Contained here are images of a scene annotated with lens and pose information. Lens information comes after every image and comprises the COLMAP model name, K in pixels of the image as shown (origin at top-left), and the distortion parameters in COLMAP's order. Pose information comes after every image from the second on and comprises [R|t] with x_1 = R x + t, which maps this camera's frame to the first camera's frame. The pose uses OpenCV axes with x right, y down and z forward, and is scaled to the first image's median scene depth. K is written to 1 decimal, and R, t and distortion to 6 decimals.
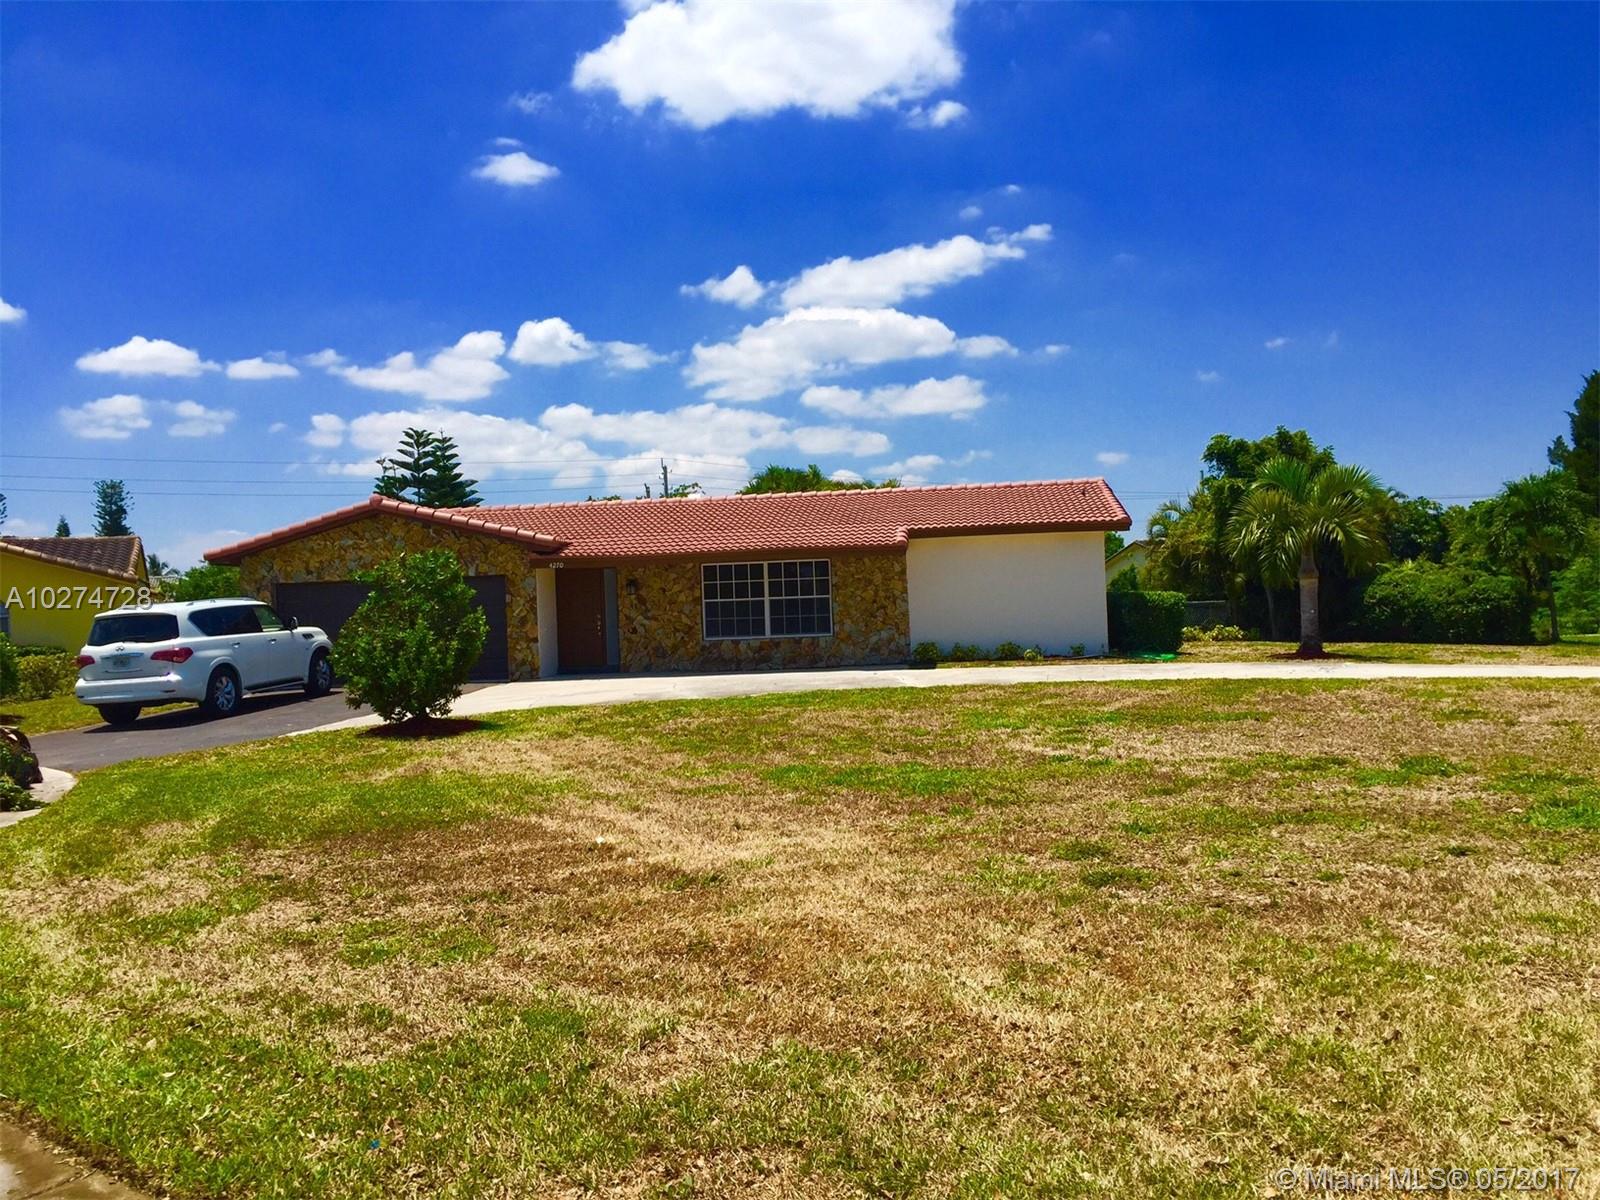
lens RADIAL K [[1379.4, 0, 791.7], [0, 1379.4, 595.9], [0, 0, 1]] dist [0.080933, -0.104295]
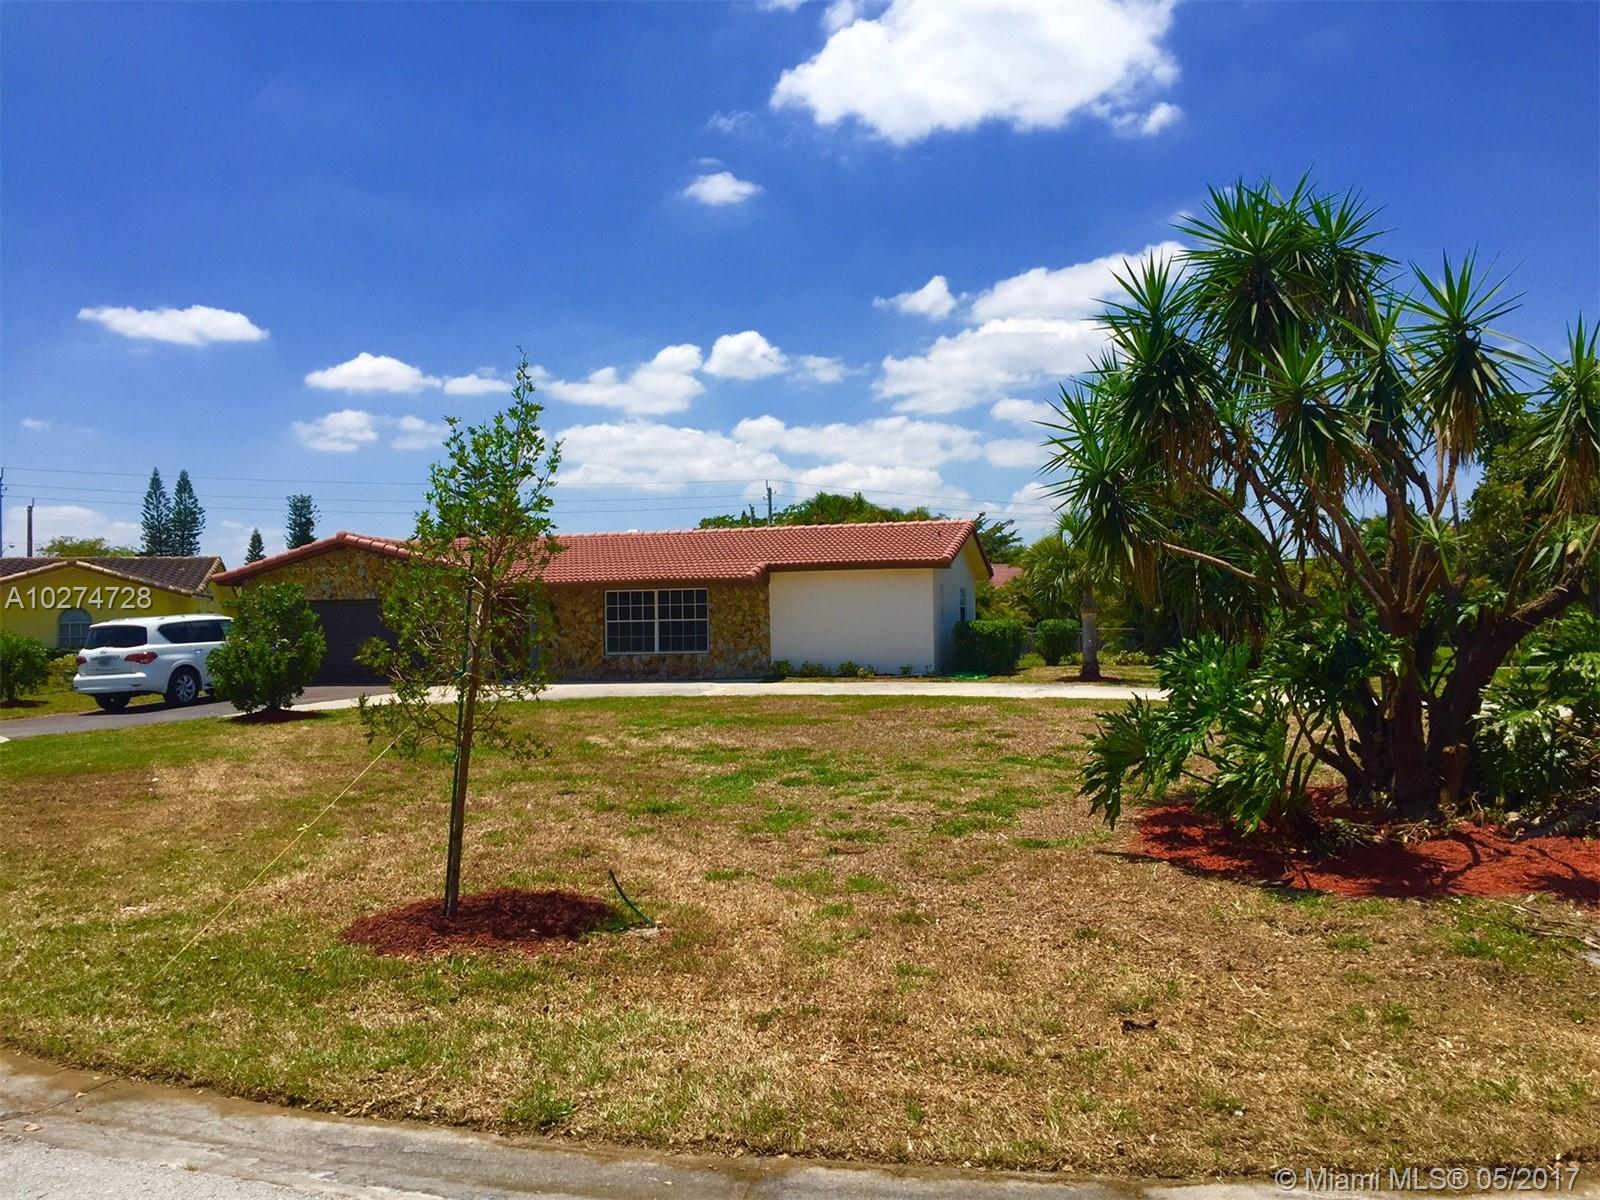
lens RADIAL K [[1379.4, 0, 791.3], [0, 1379.4, 597.7], [0, 0, 1]] dist [0.080933, -0.104295]
pose [[0.990538, 0.016364, -0.136256, 0.259381], [-0.017378, 0.999829, -0.006252, -0.012359], [0.136131, 0.008561, 0.990654, -0.163521]]
